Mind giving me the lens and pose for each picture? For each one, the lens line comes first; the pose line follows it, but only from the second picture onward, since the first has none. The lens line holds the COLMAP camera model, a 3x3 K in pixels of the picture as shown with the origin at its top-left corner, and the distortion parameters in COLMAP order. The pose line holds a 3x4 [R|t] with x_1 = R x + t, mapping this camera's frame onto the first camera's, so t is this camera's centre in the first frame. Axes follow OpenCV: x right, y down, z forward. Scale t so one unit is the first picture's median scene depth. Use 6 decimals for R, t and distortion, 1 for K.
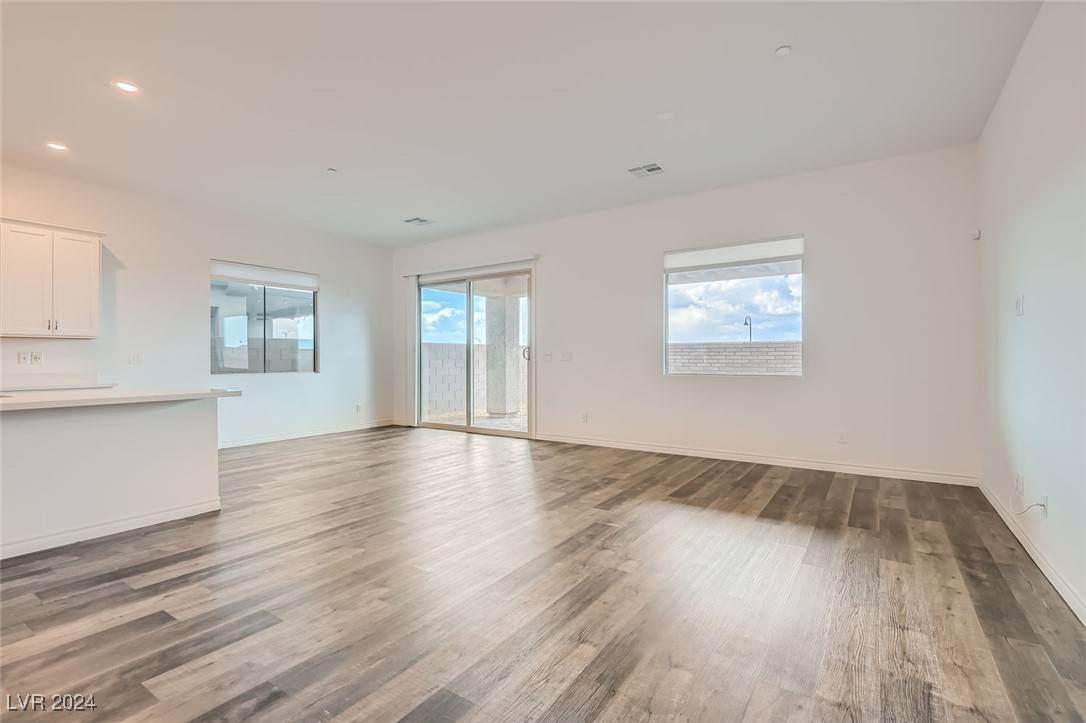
lens RADIAL K [[498.6, 0, 538.3], [0, 498.6, 353.5], [0, 0, 1]] dist [-0.000121, -0.000122]
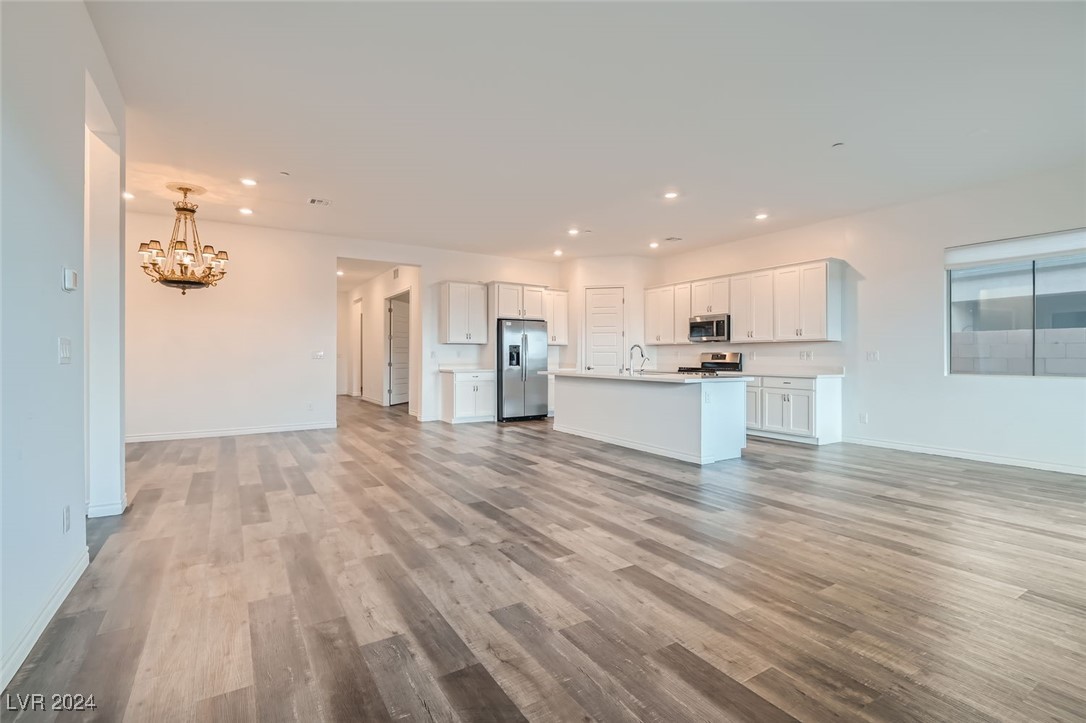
lens RADIAL K [[498.6, 0, 538.3], [0, 498.6, 353.5], [0, 0, 1]] dist [-0.000121, -0.000122]
pose [[-0.407957, -0.002665, -0.912997, 0.736191], [0.005939, 0.999967, -0.005572, 0.008073], [0.912982, -0.007696, -0.407927, 1.050751]]
